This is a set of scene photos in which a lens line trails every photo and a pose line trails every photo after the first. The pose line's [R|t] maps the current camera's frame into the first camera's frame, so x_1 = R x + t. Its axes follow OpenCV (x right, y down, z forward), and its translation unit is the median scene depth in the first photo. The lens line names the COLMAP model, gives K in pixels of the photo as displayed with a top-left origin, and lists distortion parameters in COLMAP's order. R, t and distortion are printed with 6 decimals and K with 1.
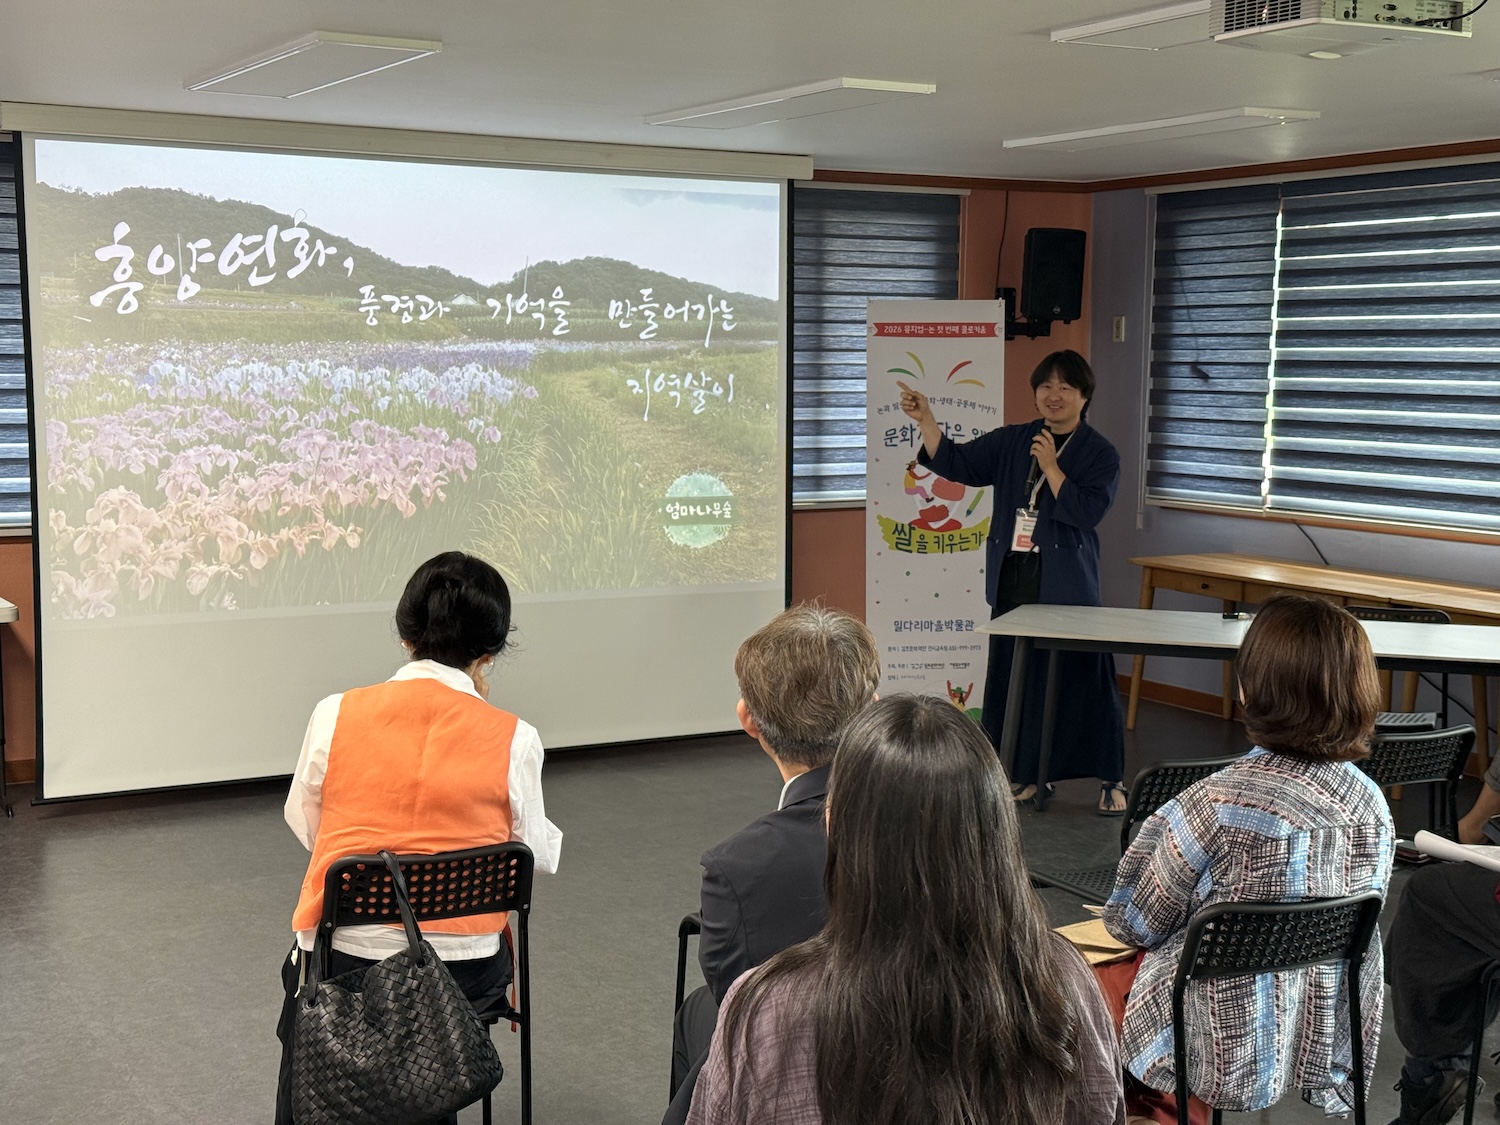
lens RADIAL K [[2181.2, 0, 770.5], [0, 2181.2, 524.2], [0, 0, 1]] dist [0.298109, 0.000000]
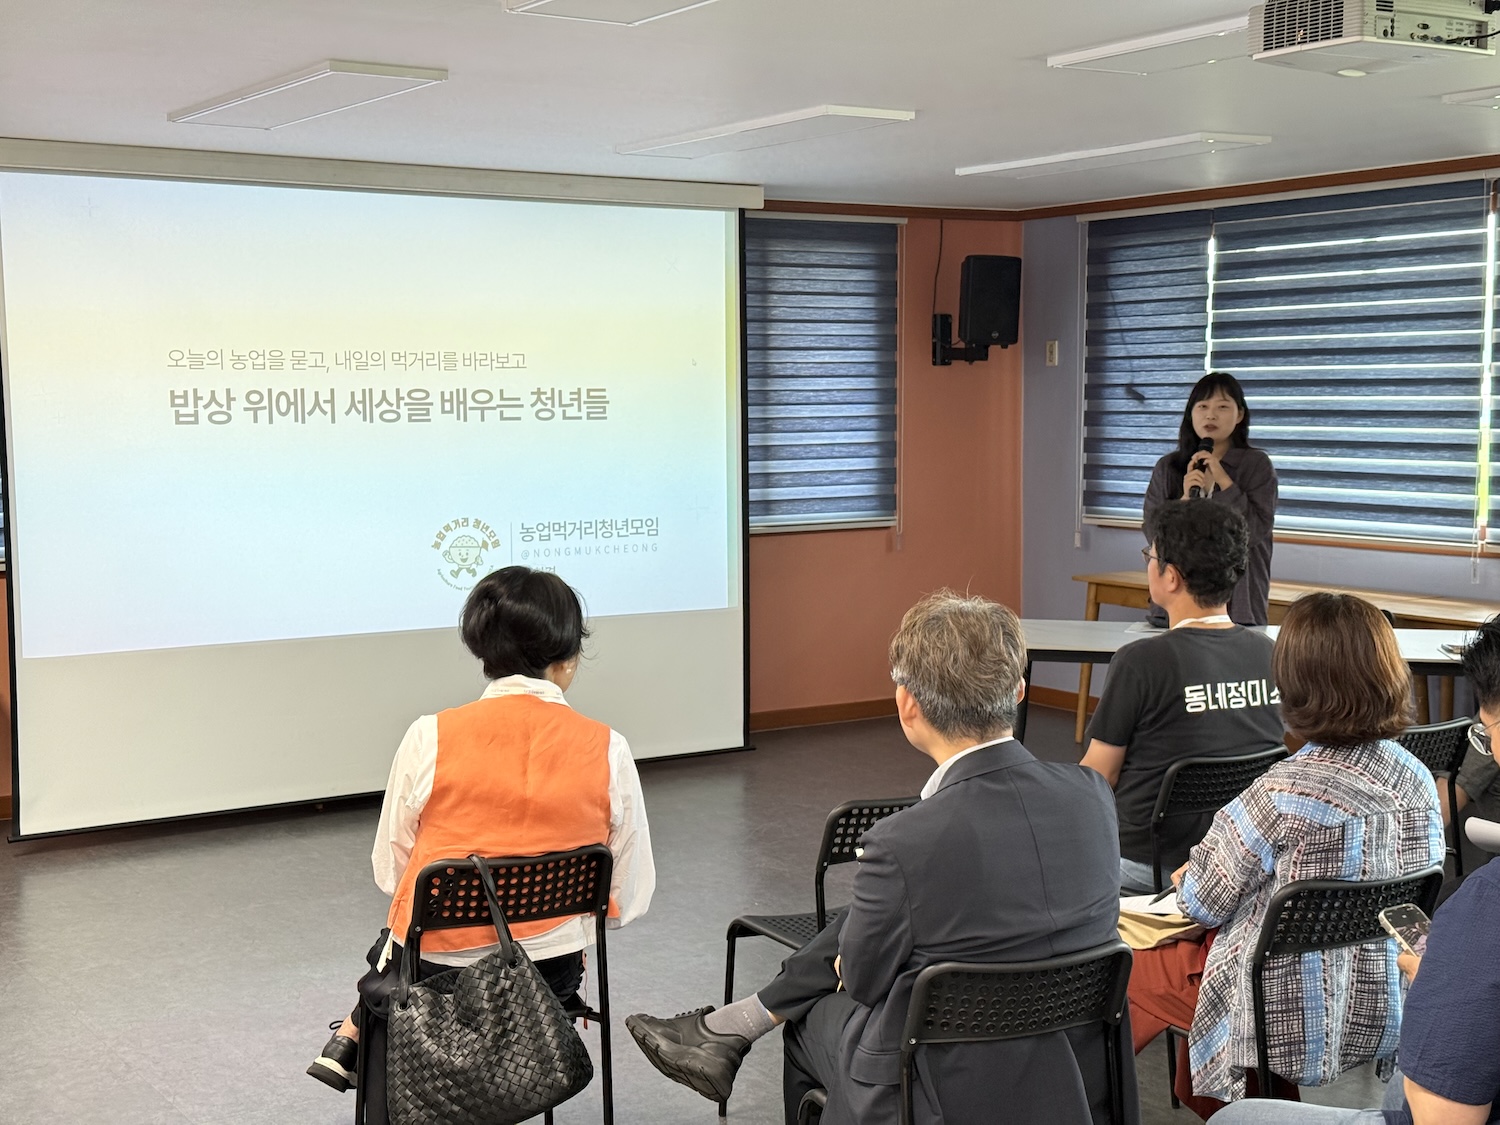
lens RADIAL K [[2181.2, 0, 745.8], [0, 2181.2, 538.1], [0, 0, 1]] dist [0.298109, 0.000000]
pose [[0.998410, -0.018294, 0.053321, -0.046289], [0.018865, 0.999770, -0.010237, 0.006016], [-0.053122, 0.011227, 0.998525, -0.013482]]
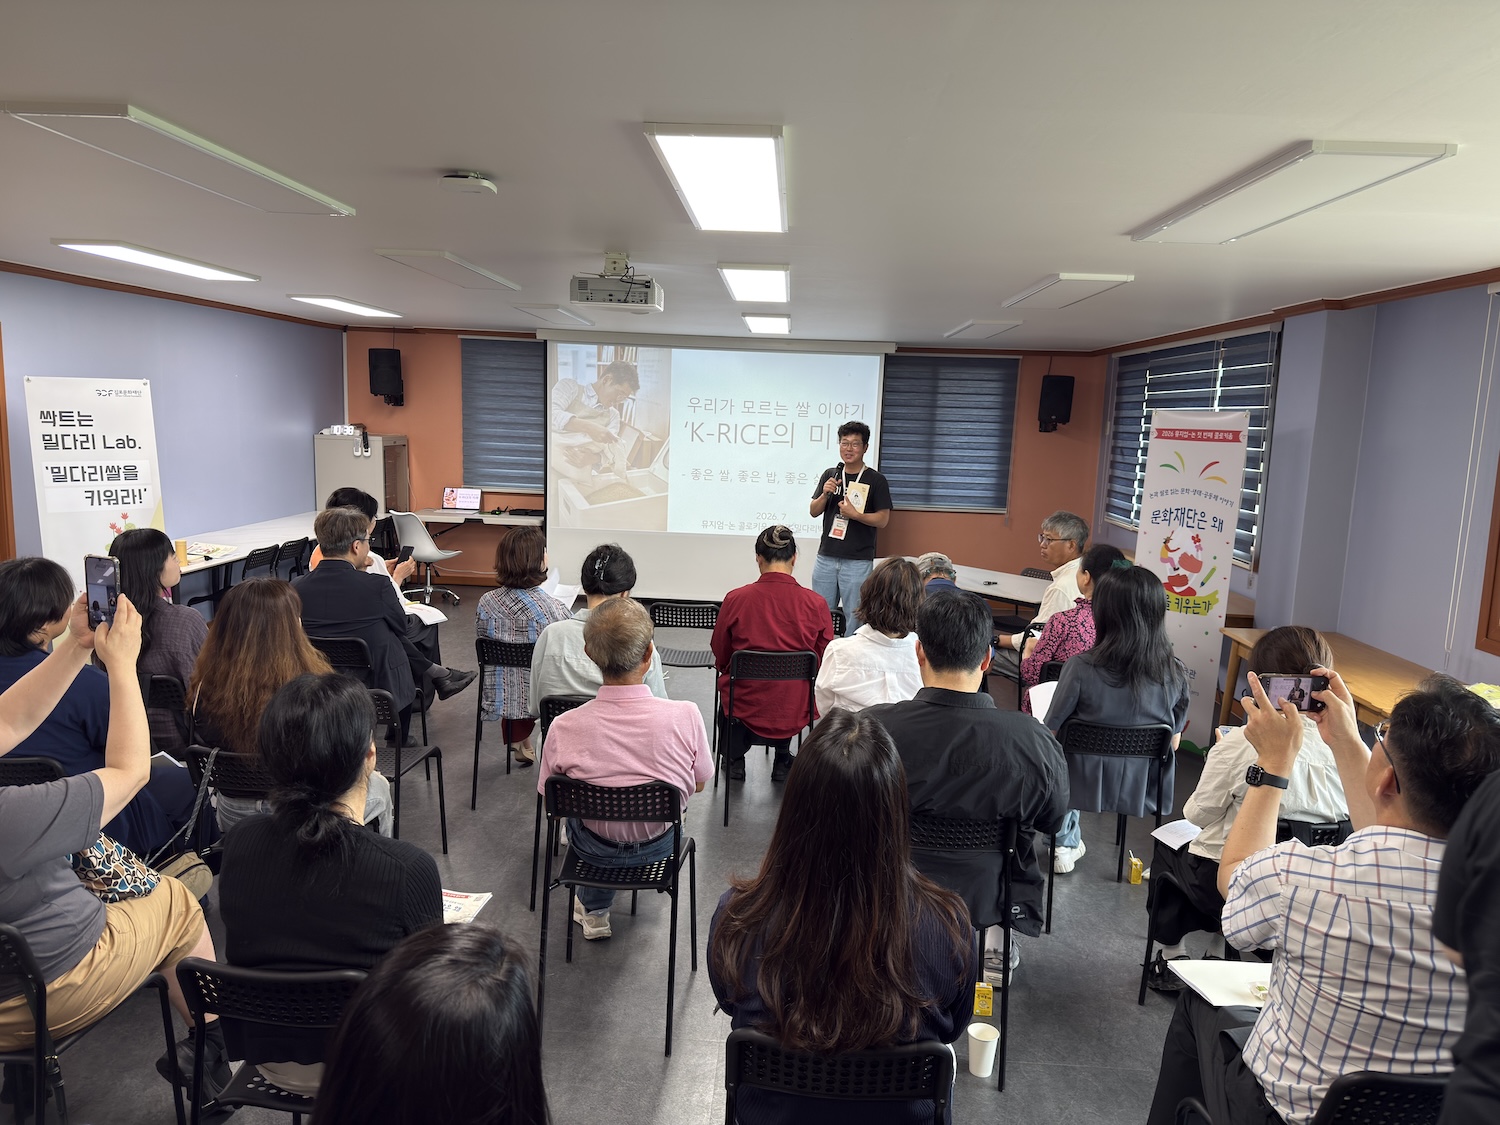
lens RADIAL K [[1115.4, 0, 752.2], [0, 1115.4, 555.3], [0, 0, 1]] dist [0.082590, -0.054871]
pose [[0.854768, 0.086895, -0.511684, 0.466687], [-0.073642, 0.996216, 0.046161, -0.002714], [0.513759, -0.001775, 0.857933, 0.013895]]
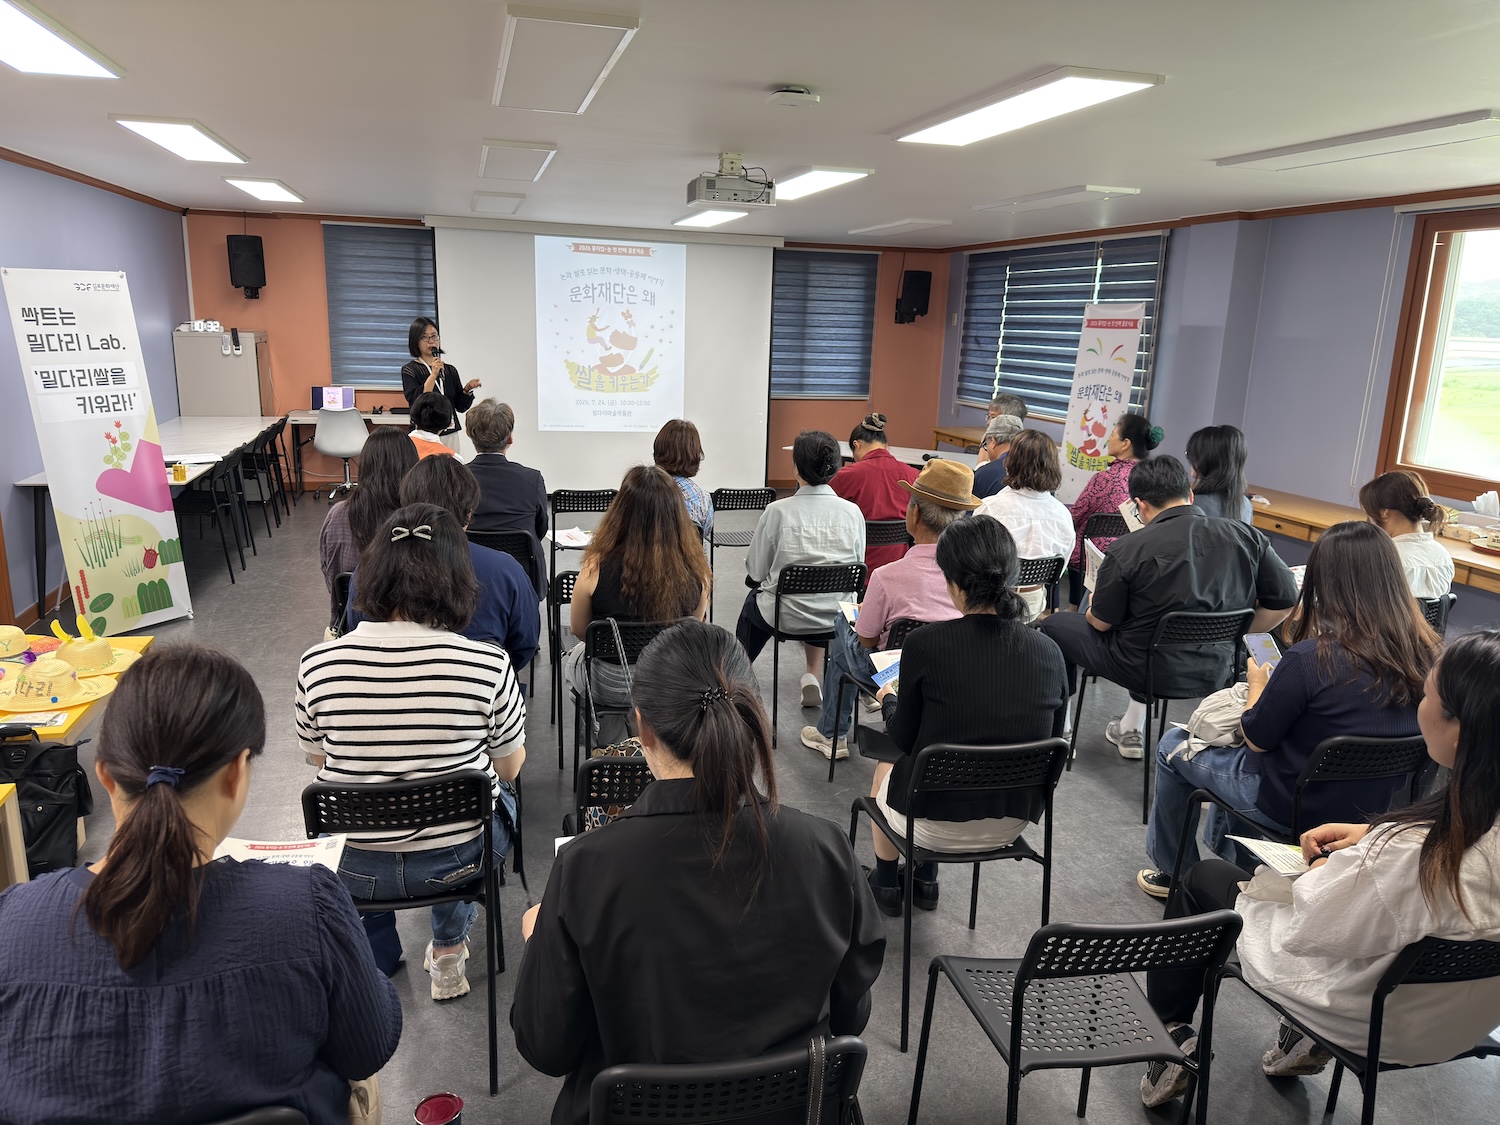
lens RADIAL K [[1115.4, 0, 758.5], [0, 1115.4, 576.6], [0, 0, 1]] dist [0.082590, -0.054871]
pose [[0.973428, 0.071179, -0.217649, 0.264709], [-0.041017, 0.989290, 0.140085, 0.015013], [0.225289, -0.127435, 0.965922, -0.143823]]
